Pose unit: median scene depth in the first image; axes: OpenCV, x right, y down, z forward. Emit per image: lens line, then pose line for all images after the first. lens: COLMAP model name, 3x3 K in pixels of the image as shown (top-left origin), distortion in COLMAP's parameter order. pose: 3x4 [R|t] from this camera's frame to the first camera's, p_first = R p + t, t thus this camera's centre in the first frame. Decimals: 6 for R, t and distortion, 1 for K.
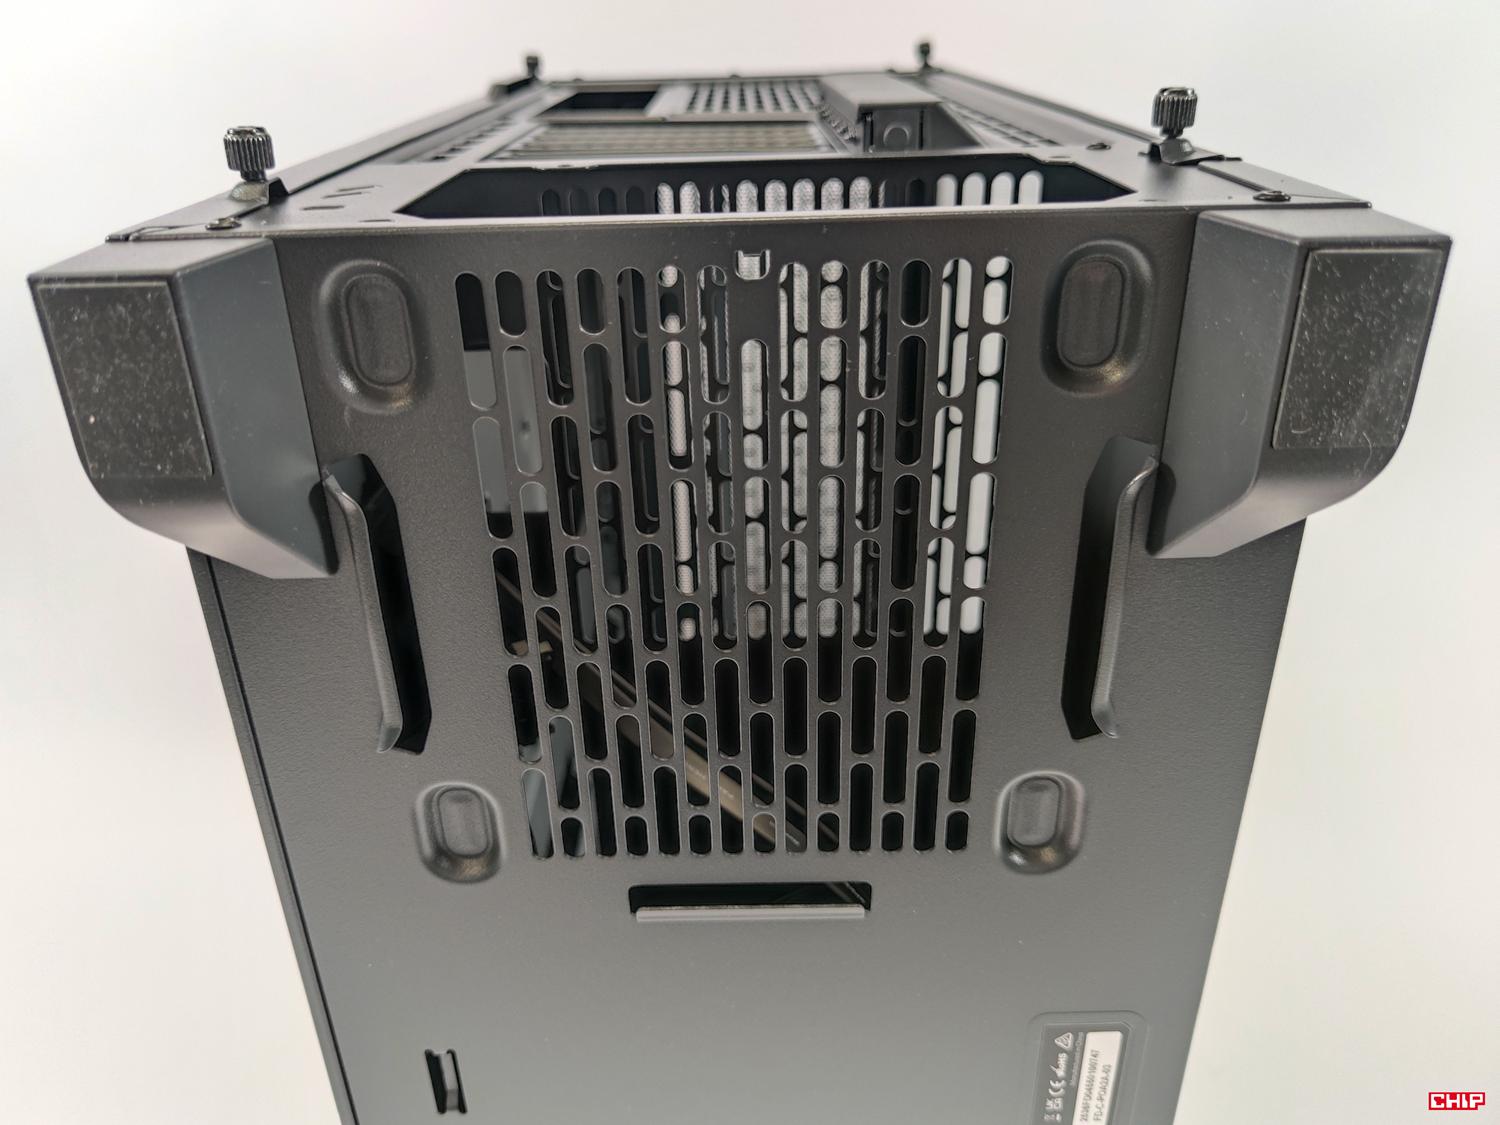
lens RADIAL K [[1105.4, 0, 752.8], [0, 1105.4, 551.9], [0, 0, 1]] dist [-0.006540, -0.024966]
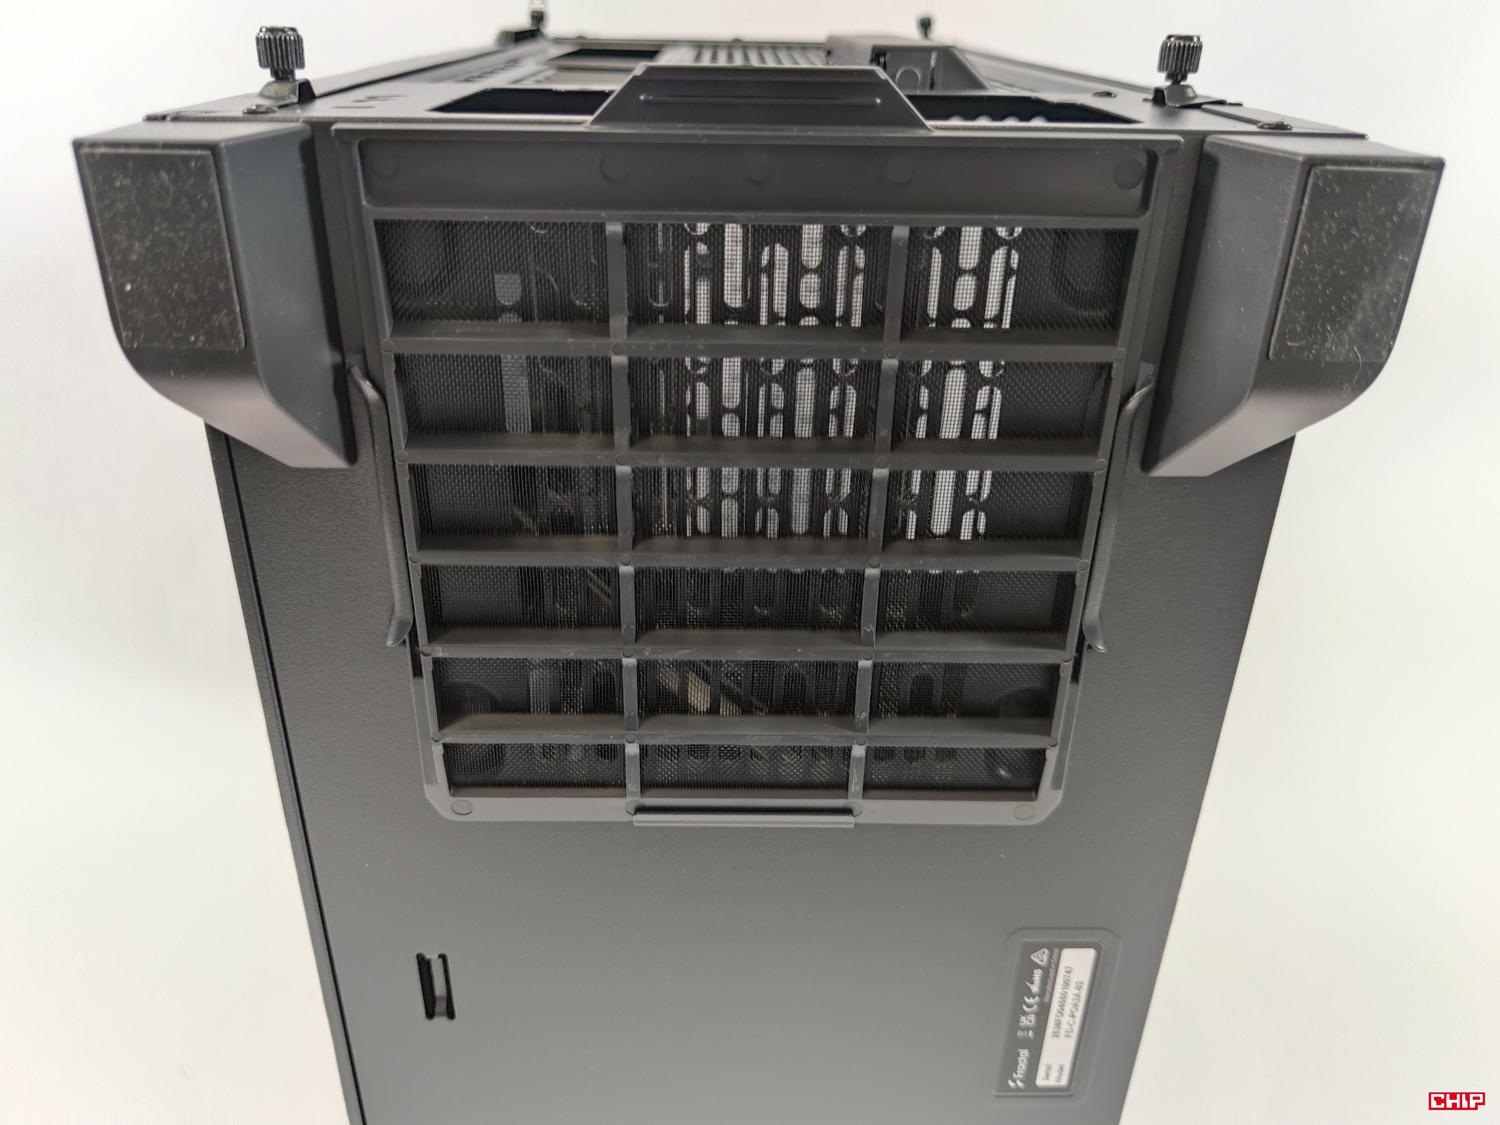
lens RADIAL K [[1105.4, 0, 748.5], [0, 1105.4, 570.2], [0, 0, 1]] dist [-0.006540, -0.024966]
pose [[0.998907, 0.034227, 0.031821, -0.043723], [-0.034417, 0.999393, 0.005429, 0.100099], [-0.031616, -0.006518, 0.999479, -0.031870]]
